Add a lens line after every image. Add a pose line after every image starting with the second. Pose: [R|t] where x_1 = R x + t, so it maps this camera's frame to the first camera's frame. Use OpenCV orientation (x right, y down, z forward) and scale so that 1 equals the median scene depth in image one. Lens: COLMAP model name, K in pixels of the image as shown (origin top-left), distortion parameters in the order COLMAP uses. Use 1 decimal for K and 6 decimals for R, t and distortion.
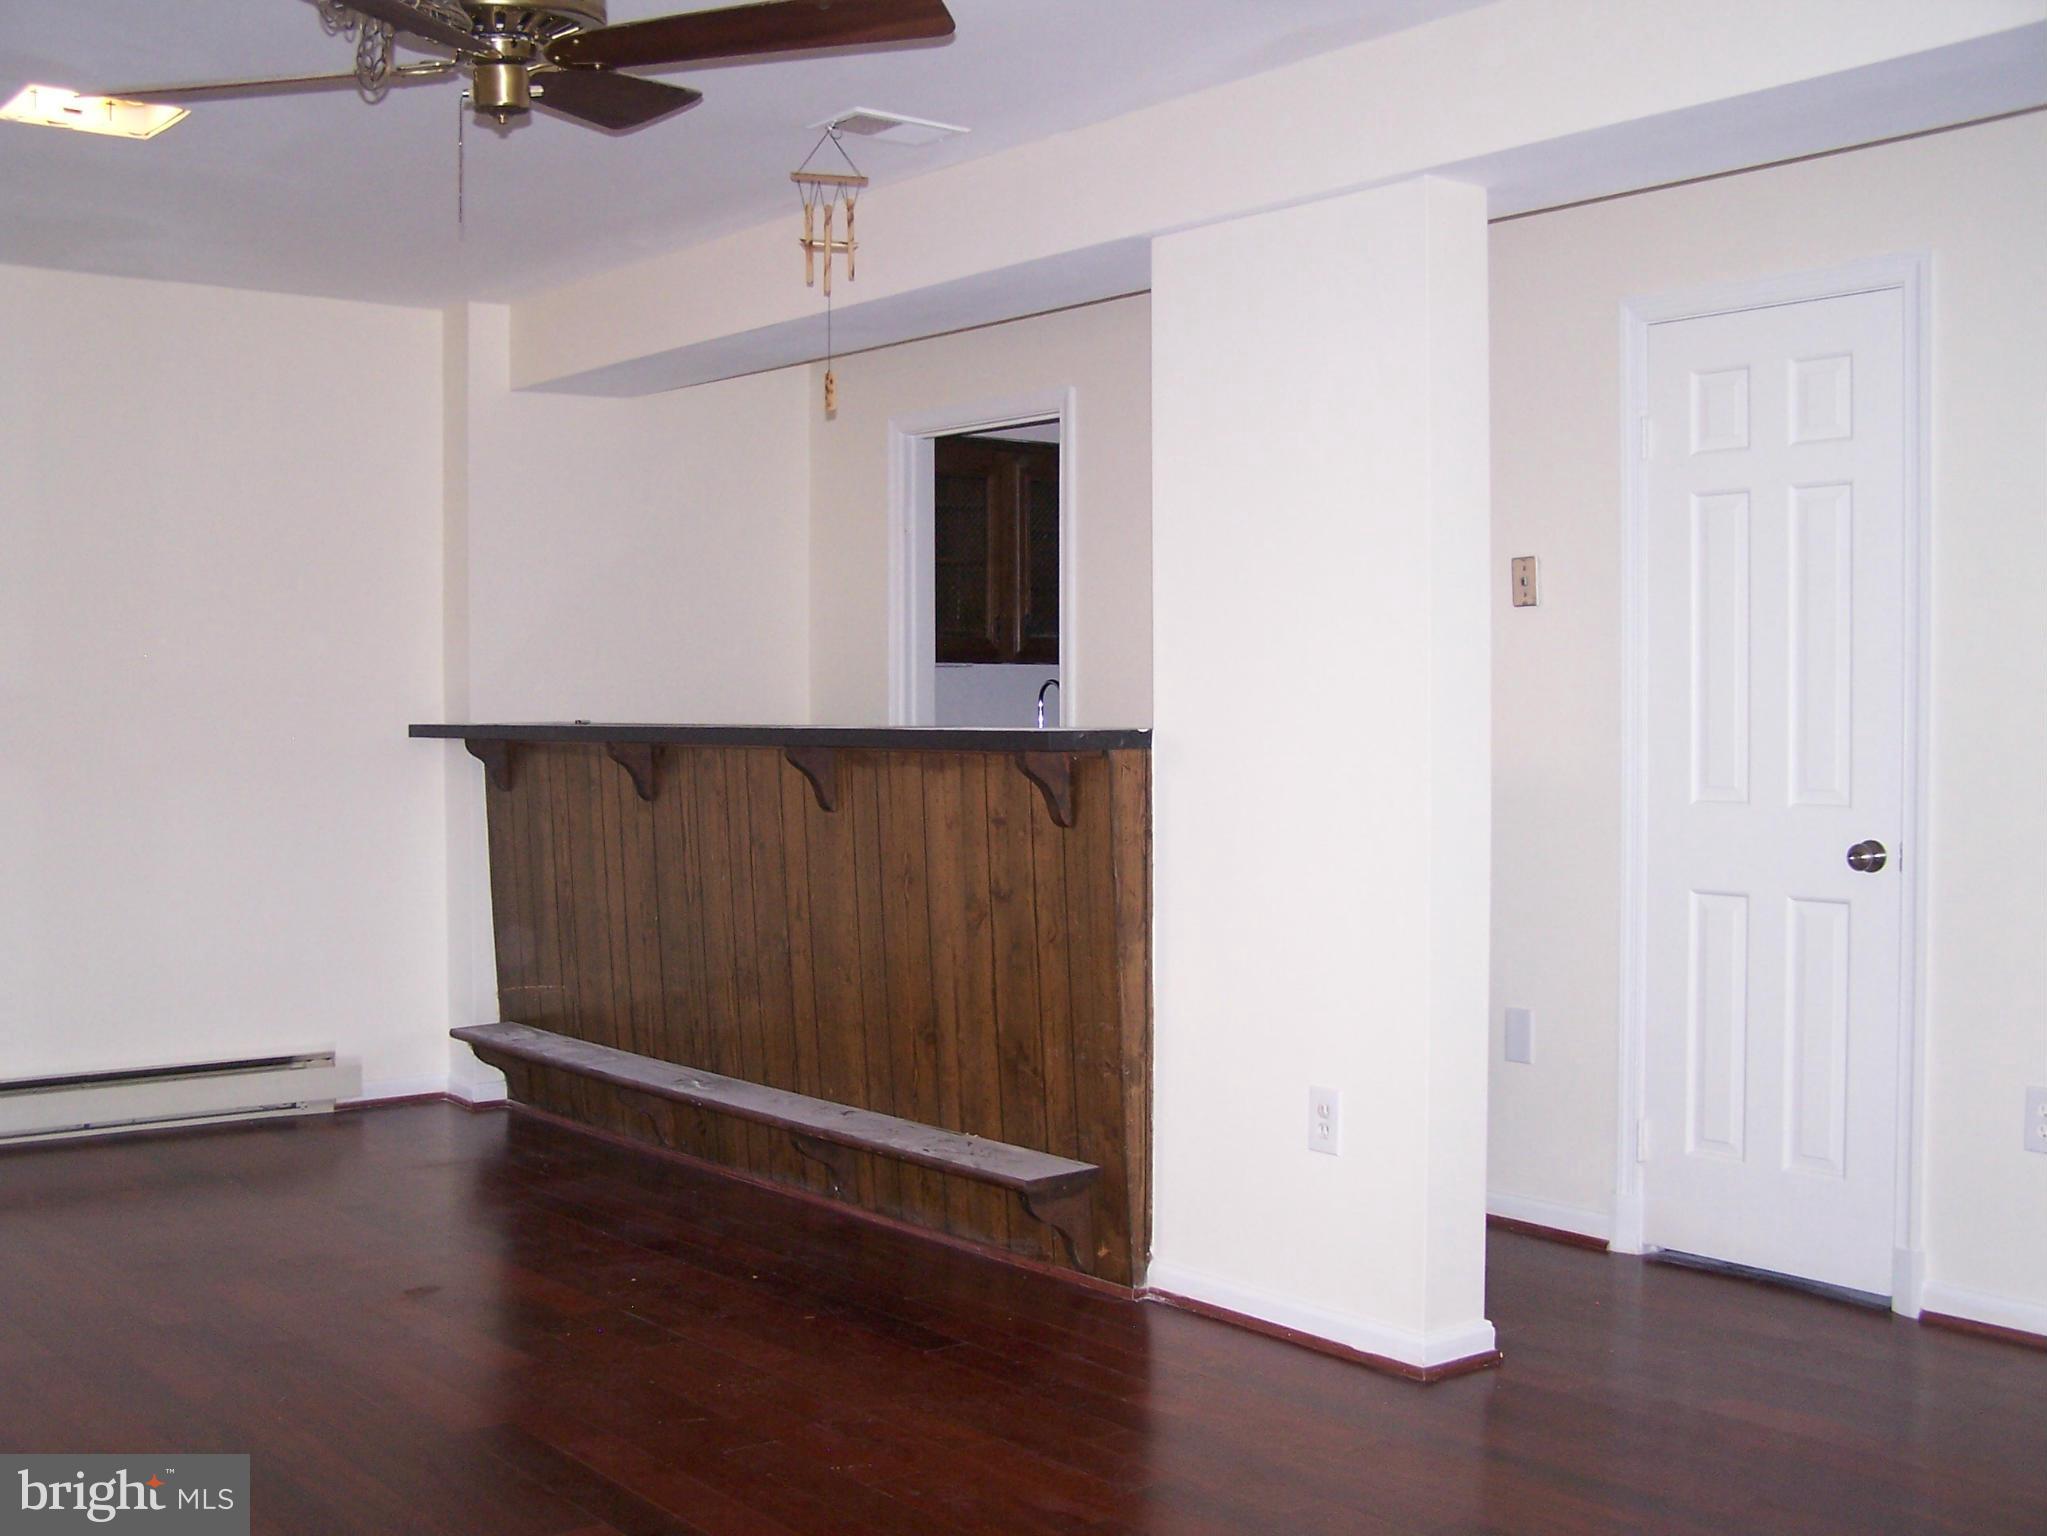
lens RADIAL K [[2333.5, 0, 991.3], [0, 2333.5, 778.4], [0, 0, 1]] dist [-0.192893, 0.328317]
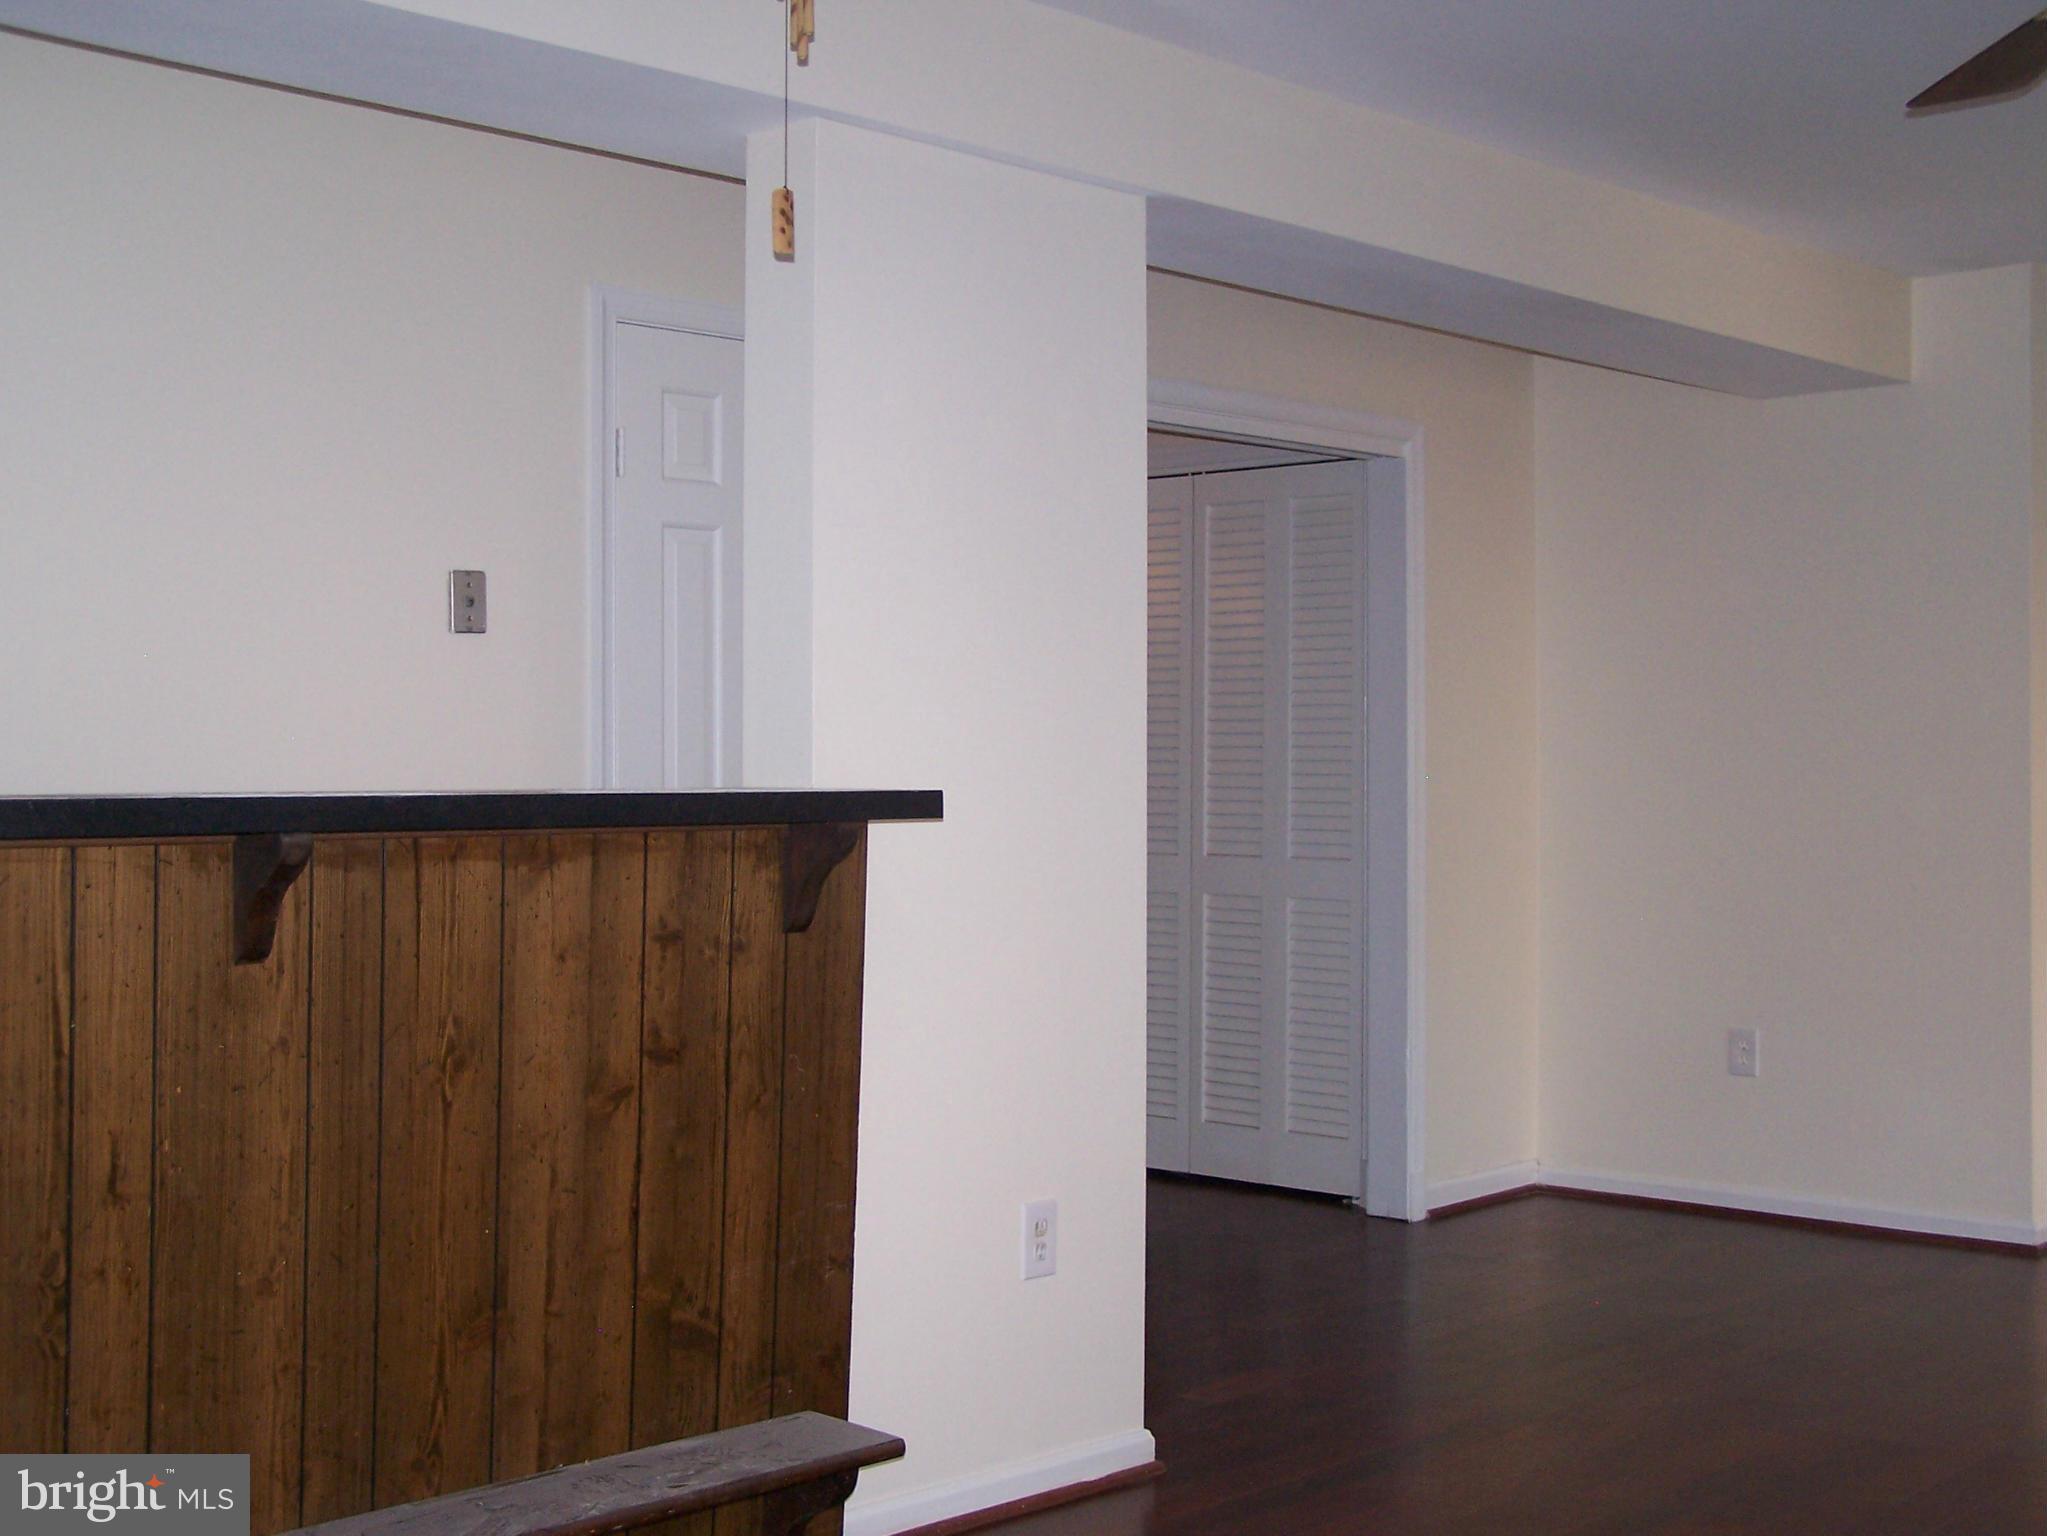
lens RADIAL K [[2333.5, 0, 991.3], [0, 2333.5, 778.4], [0, 0, 1]] dist [-0.192893, 0.328317]
pose [[-0.155835, -0.004571, 0.987773, -0.617620], [0.018050, 0.999809, 0.007474, -0.027440], [-0.987618, 0.018994, -0.155722, 0.985997]]
